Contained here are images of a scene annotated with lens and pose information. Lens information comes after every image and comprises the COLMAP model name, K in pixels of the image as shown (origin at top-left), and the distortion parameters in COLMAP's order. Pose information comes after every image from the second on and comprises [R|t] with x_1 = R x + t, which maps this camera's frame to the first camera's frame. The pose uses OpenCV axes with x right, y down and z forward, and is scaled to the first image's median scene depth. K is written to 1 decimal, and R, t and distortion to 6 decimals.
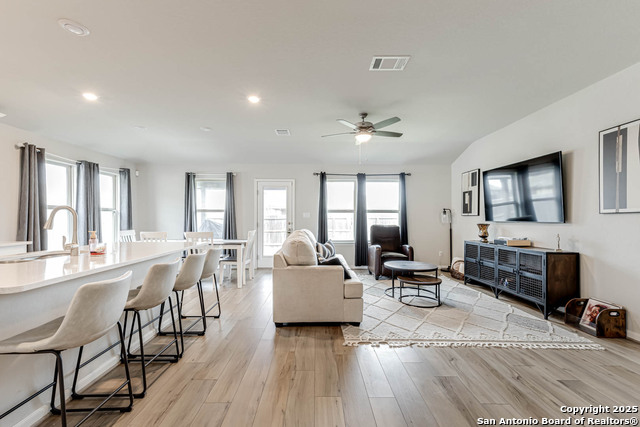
lens RADIAL K [[286.6, 0, 317.0], [0, 286.6, 216.9], [0, 0, 1]] dist [0.031071, -0.000042]
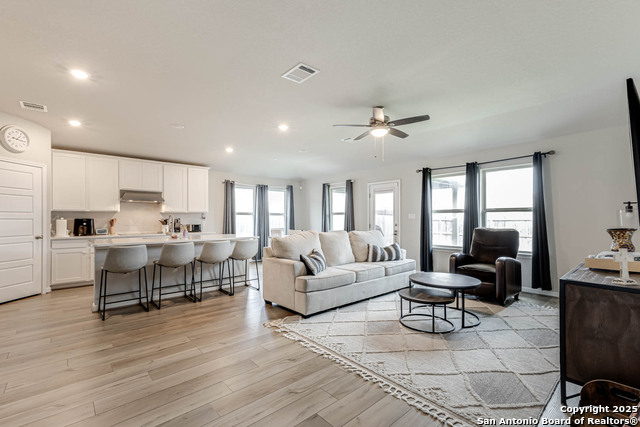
lens RADIAL K [[286.6, 0, 317.0], [0, 286.6, 216.9], [0, 0, 1]] dist [0.031071, -0.000042]
pose [[0.657561, -0.009195, -0.753345, 0.541995], [0.003332, 0.999951, -0.009297, 0.003816], [0.753394, 0.003603, 0.657559, 0.175142]]
